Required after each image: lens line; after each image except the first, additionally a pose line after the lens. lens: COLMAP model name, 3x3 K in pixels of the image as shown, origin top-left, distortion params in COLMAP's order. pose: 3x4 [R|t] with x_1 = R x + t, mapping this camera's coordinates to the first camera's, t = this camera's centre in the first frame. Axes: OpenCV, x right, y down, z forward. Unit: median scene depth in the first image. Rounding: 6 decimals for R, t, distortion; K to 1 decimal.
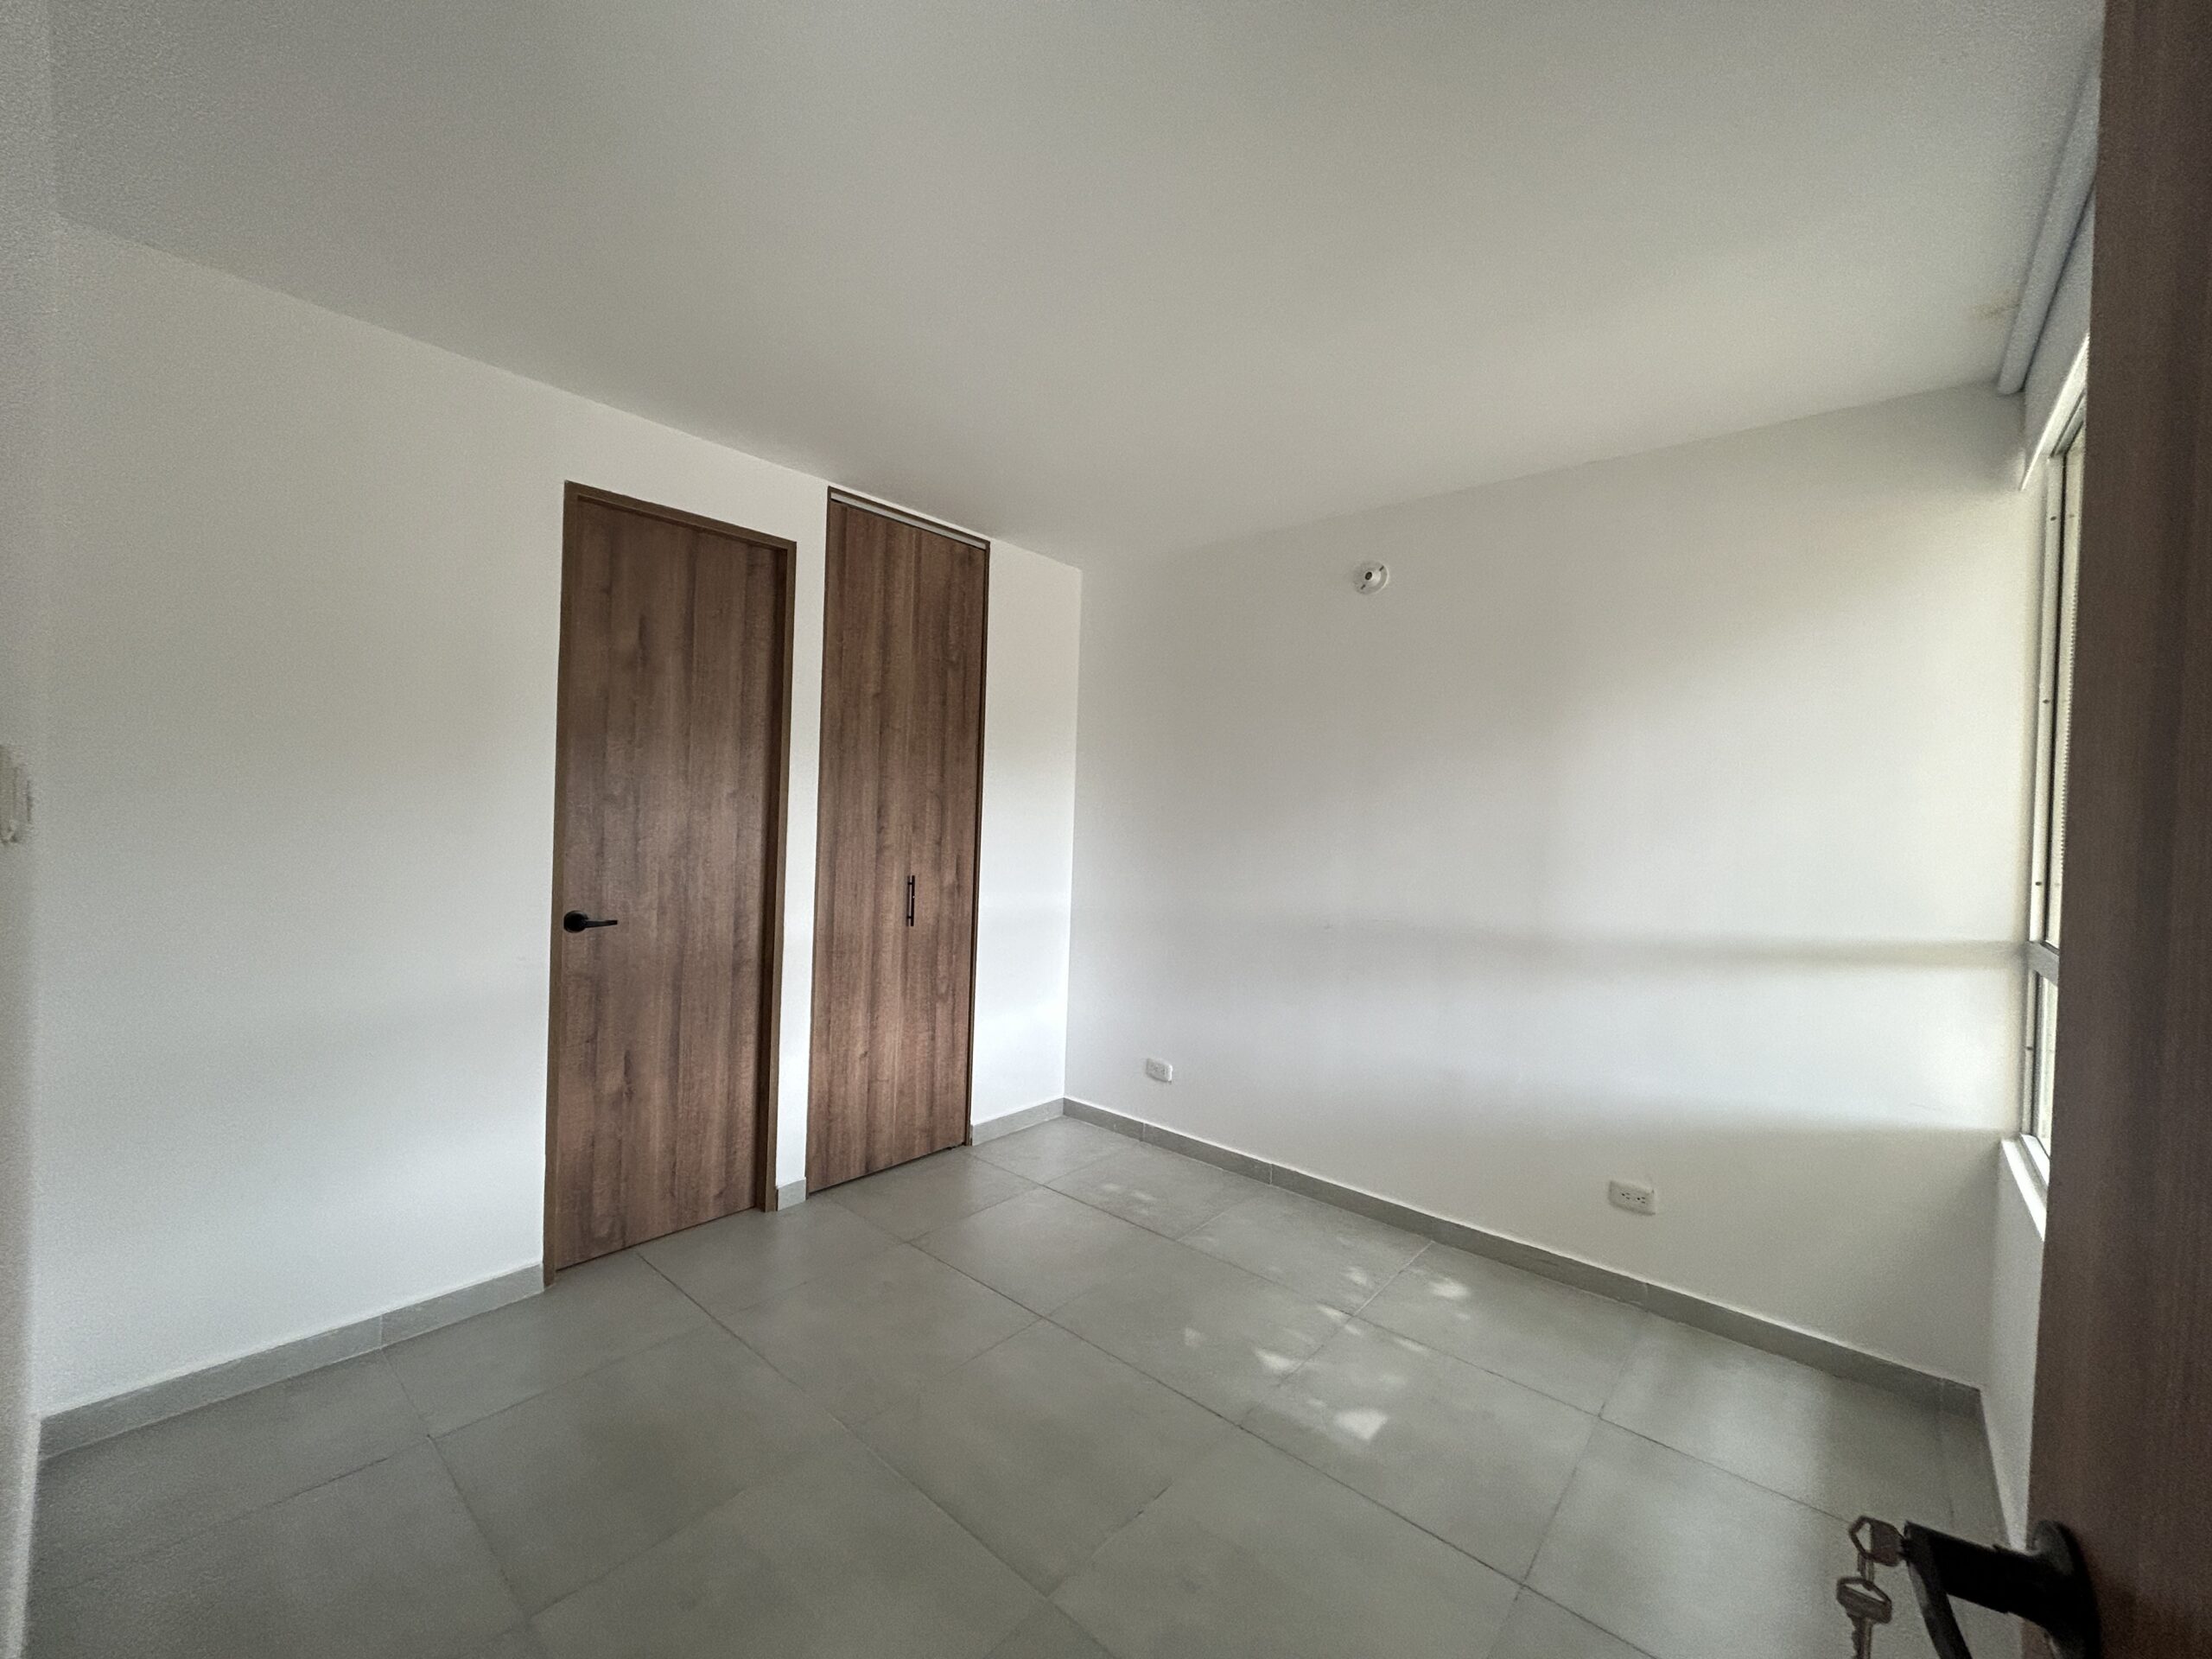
lens RADIAL K [[889.0, 0, 1075.9], [0, 889.0, 829.5], [0, 0, 1]] dist [-0.005724, 0.004177]
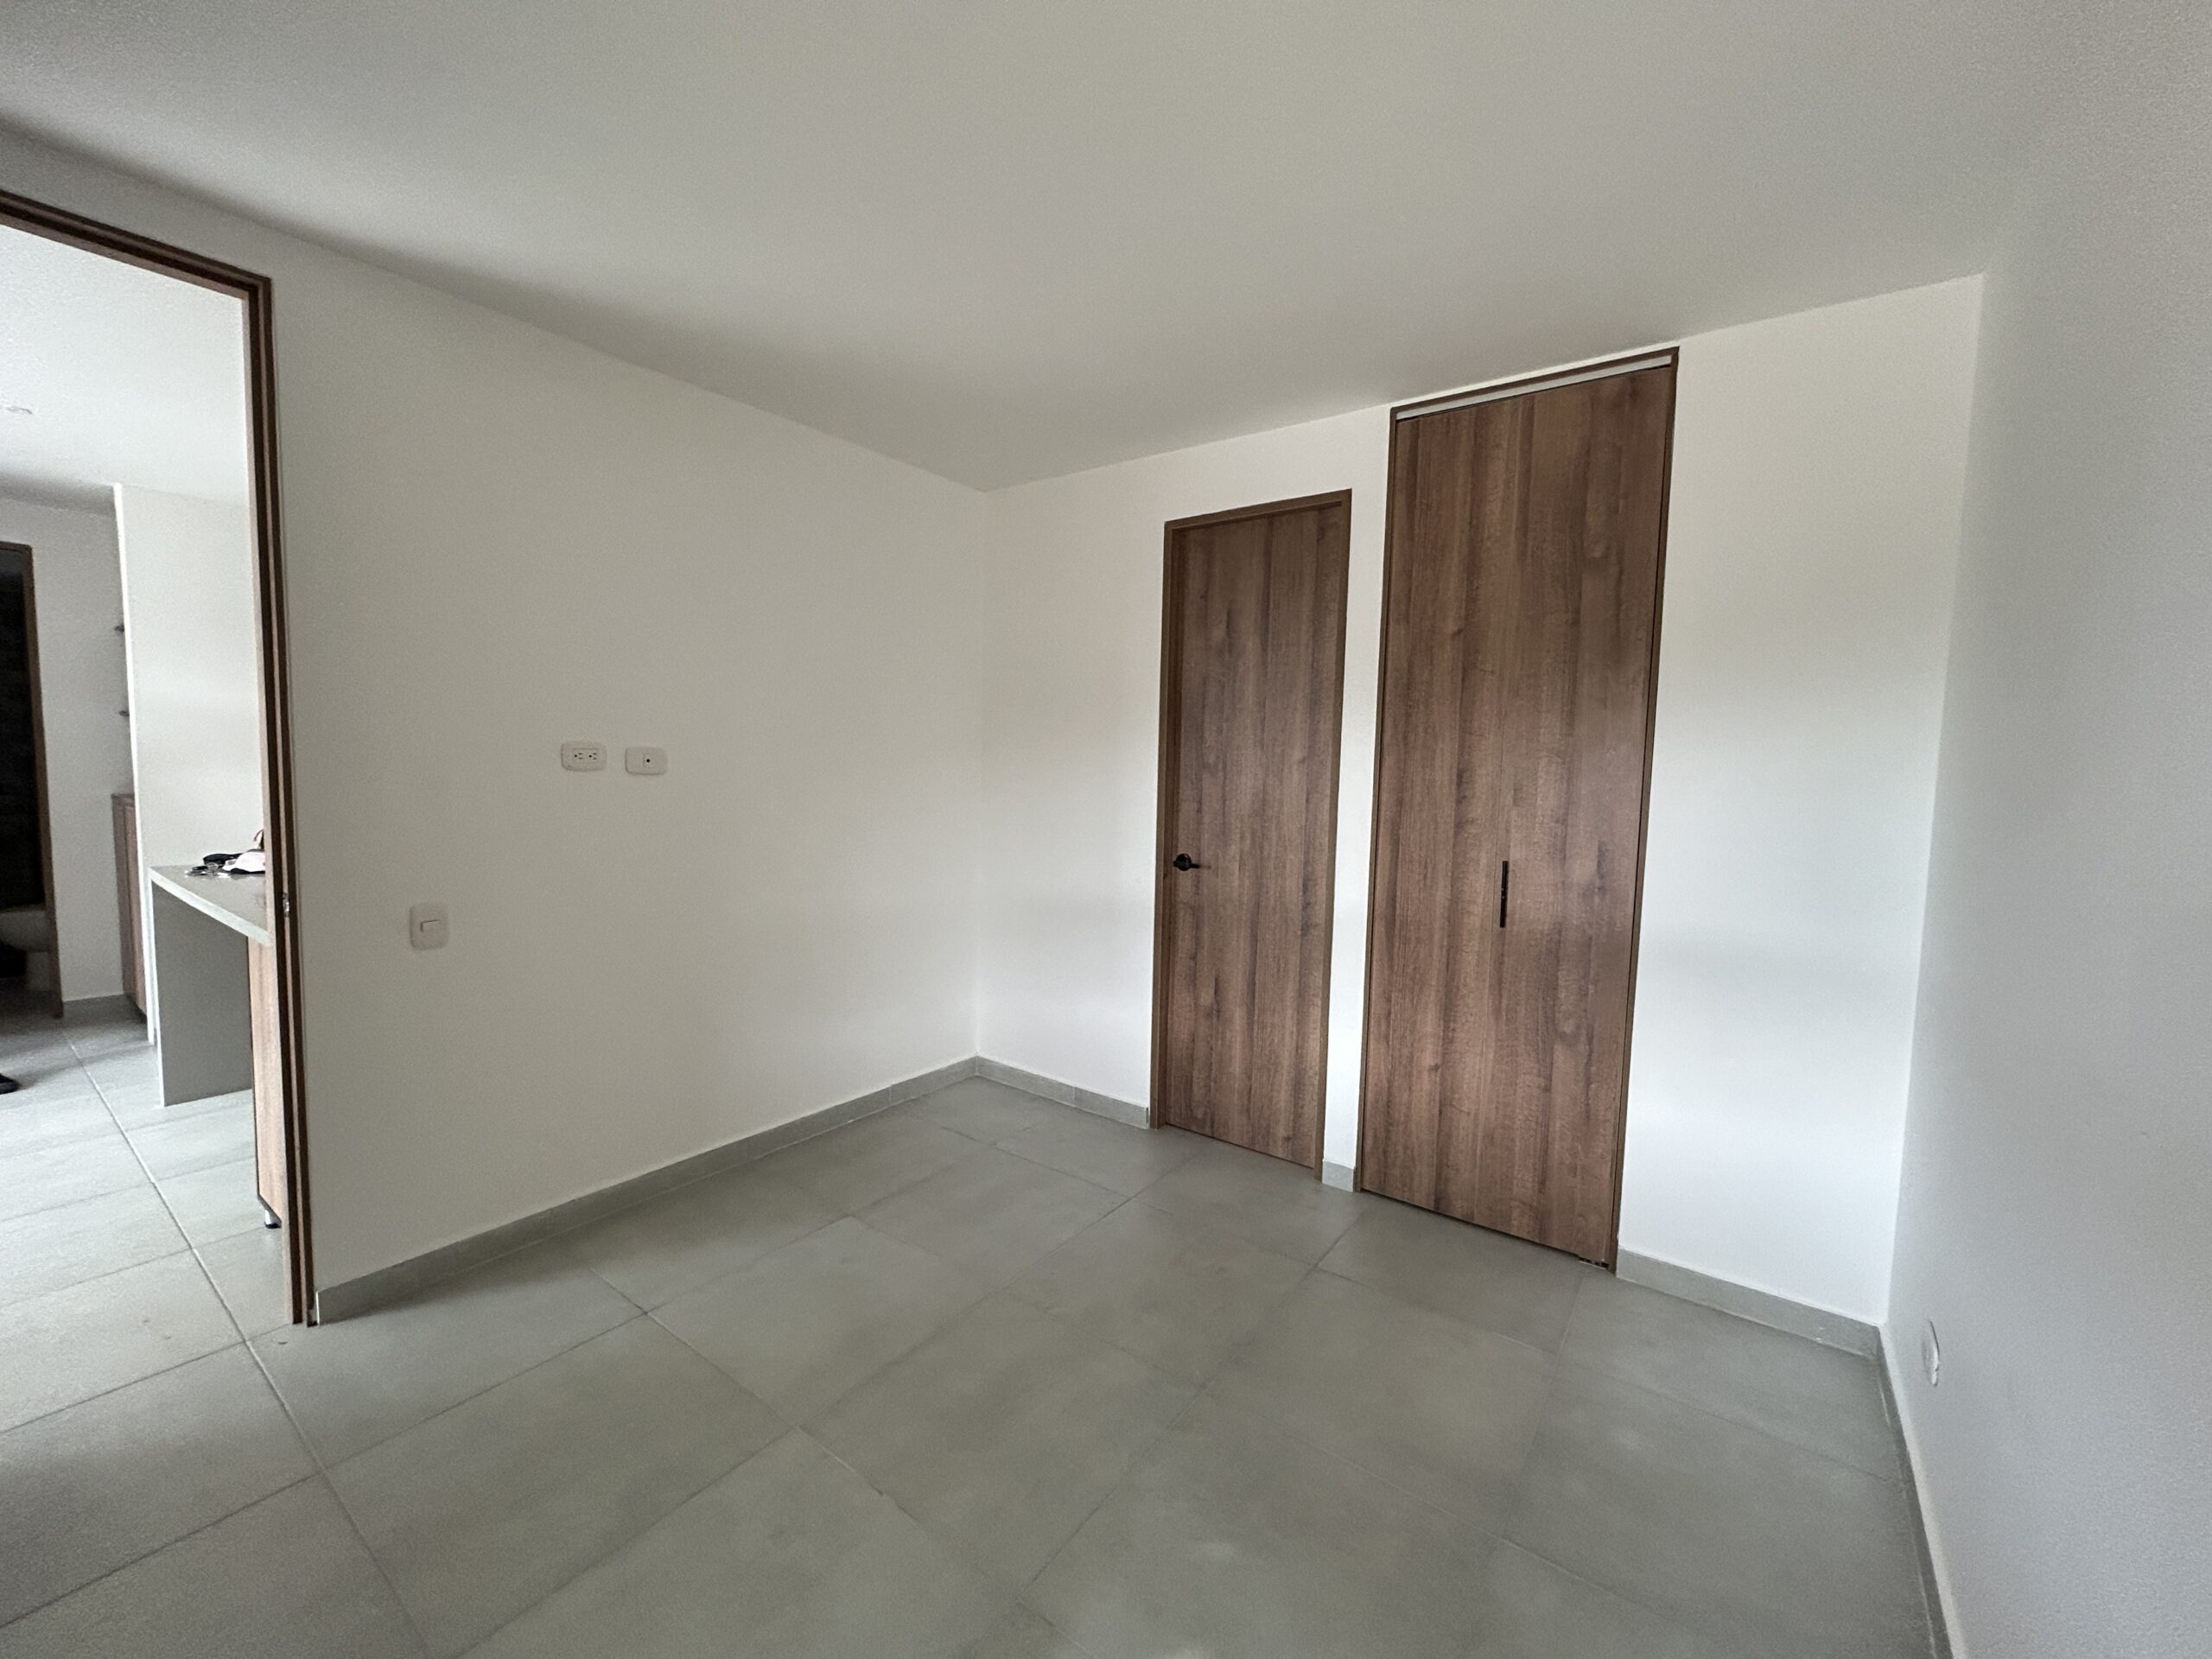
lens RADIAL K [[889.0, 0, 1125.0], [0, 889.0, 822.5], [0, 0, 1]] dist [-0.005724, 0.004177]
pose [[0.102845, 0.040924, -0.993855, 0.643996], [-0.032376, 0.998762, 0.037776, 0.000658], [0.994170, 0.028292, 0.104043, 0.715921]]
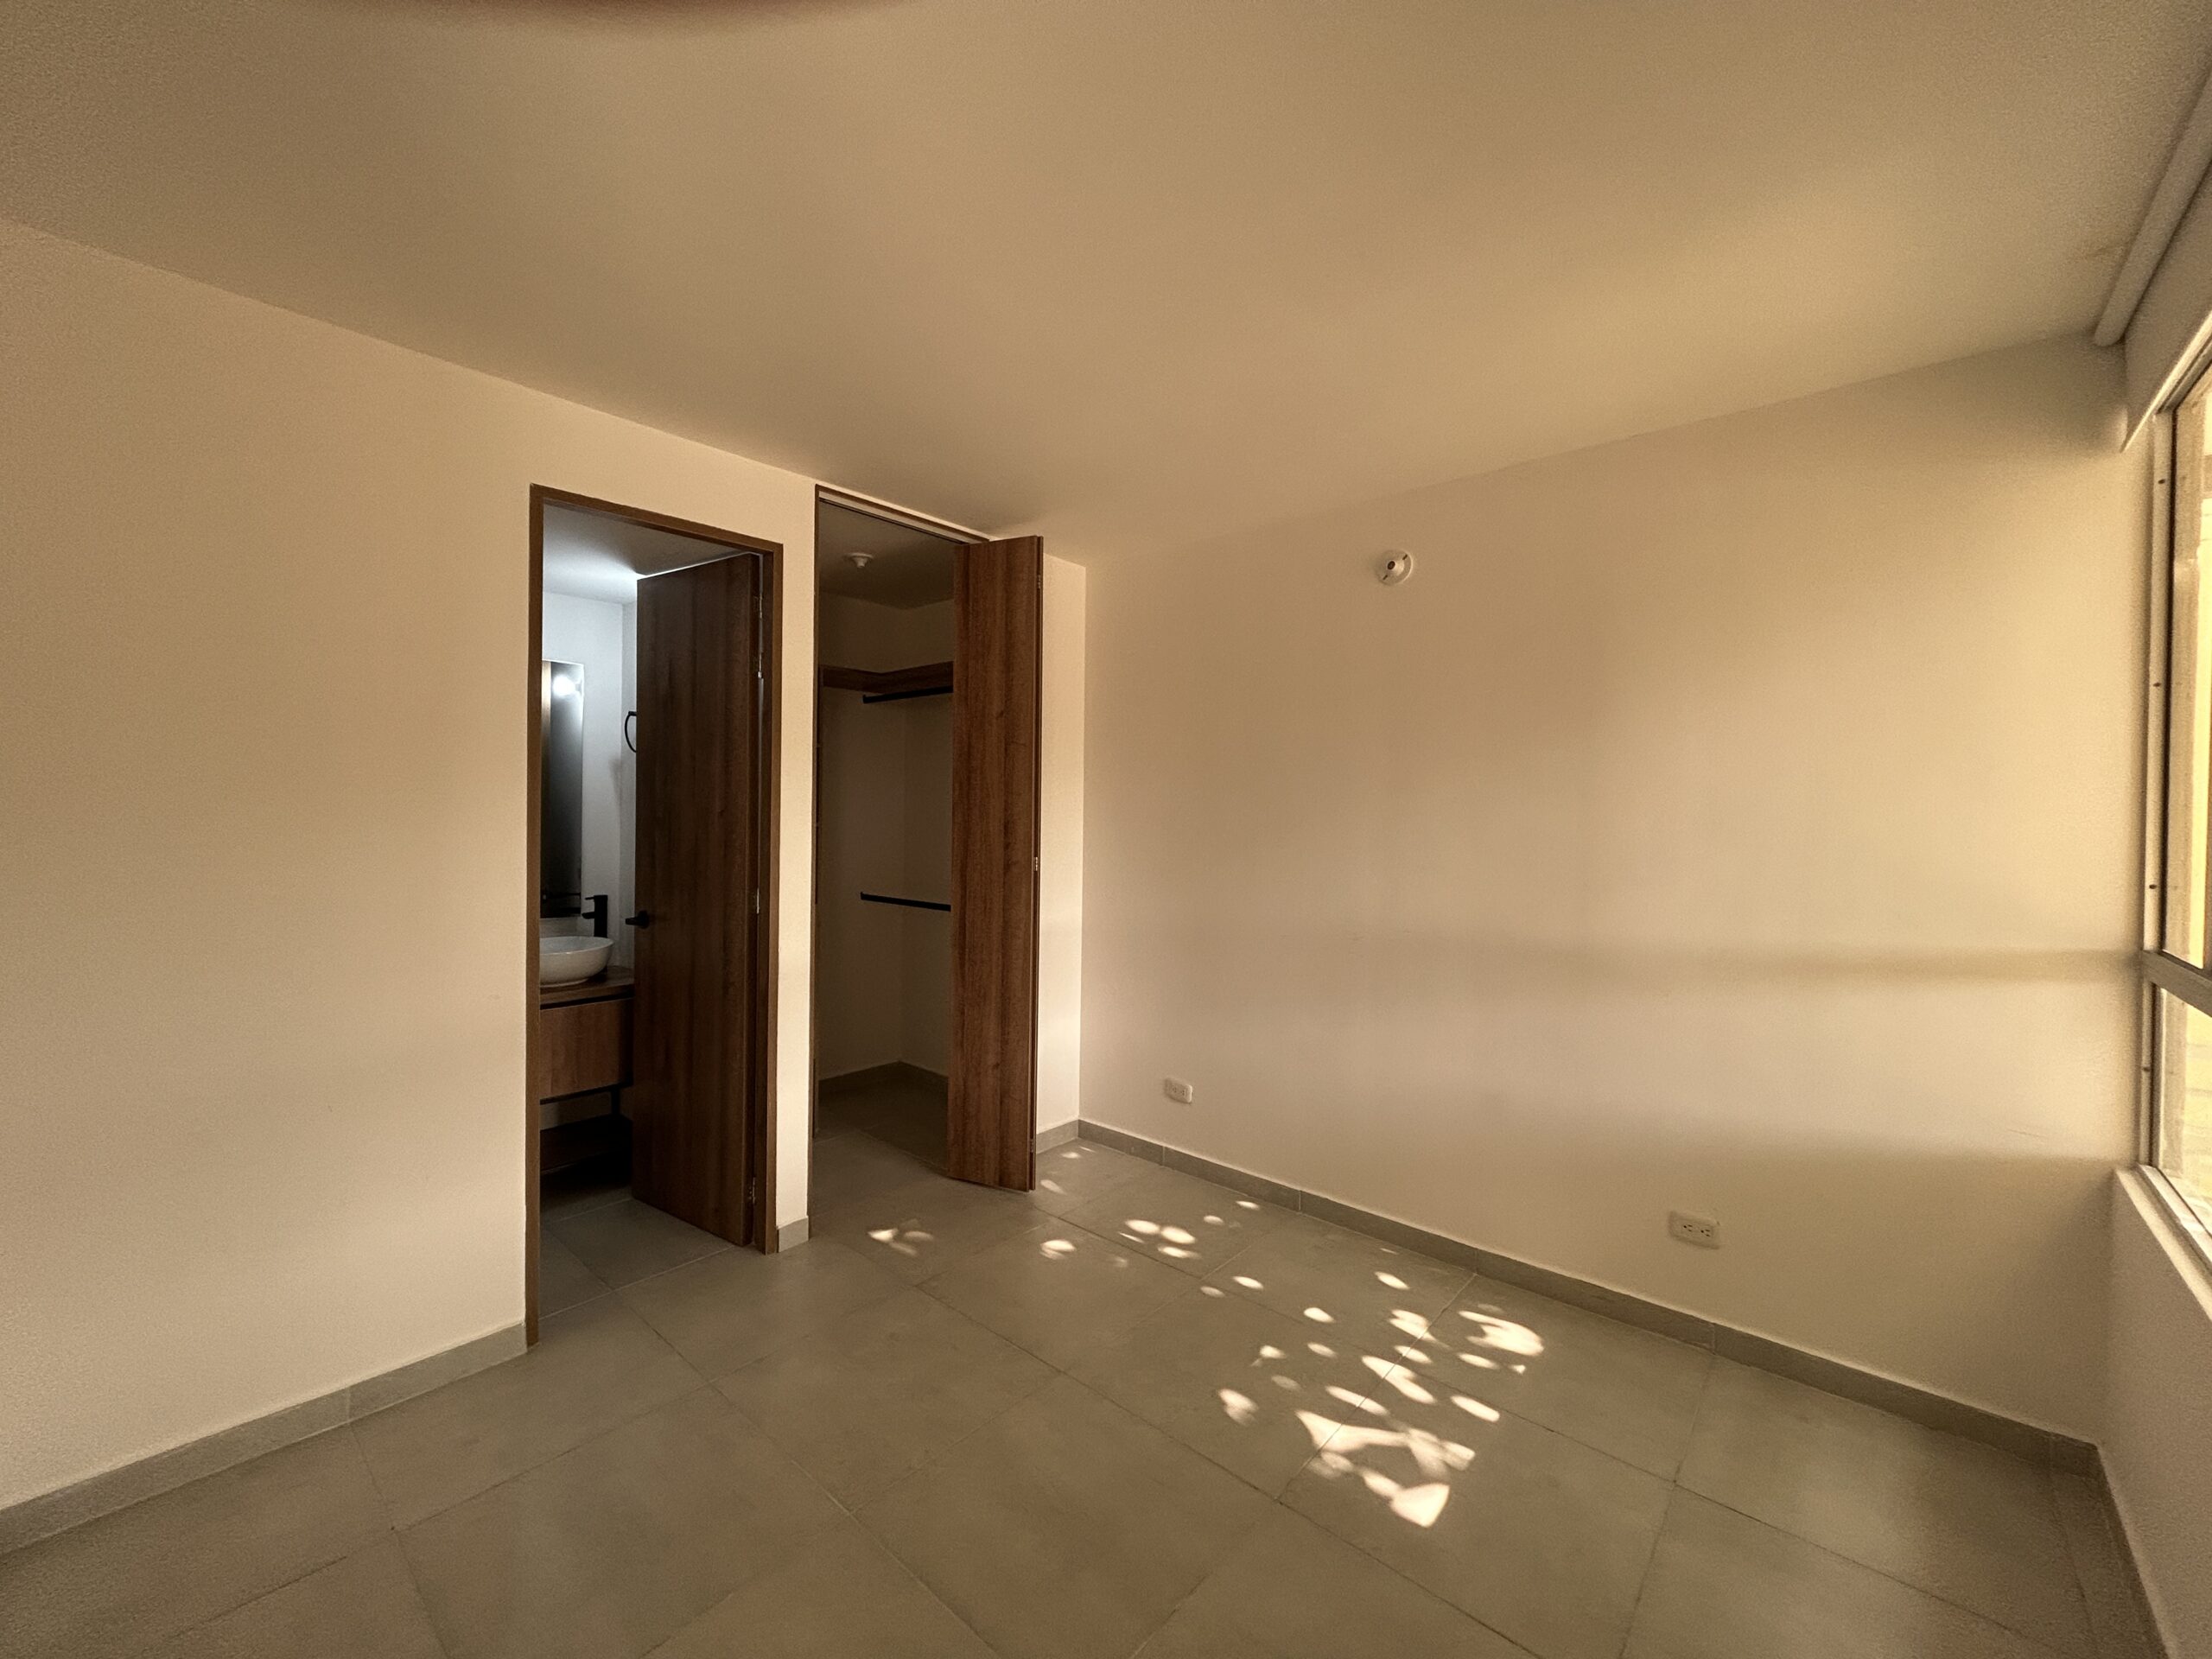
lens RADIAL K [[889.0, 0, 1075.5], [0, 889.0, 824.7], [0, 0, 1]] dist [-0.005724, 0.004177]
pose [[0.999702, -0.021681, -0.011214, 0.000700], [0.021657, 0.999763, -0.002222, -0.017761], [0.011259, 0.001978, 0.999935, 0.062320]]
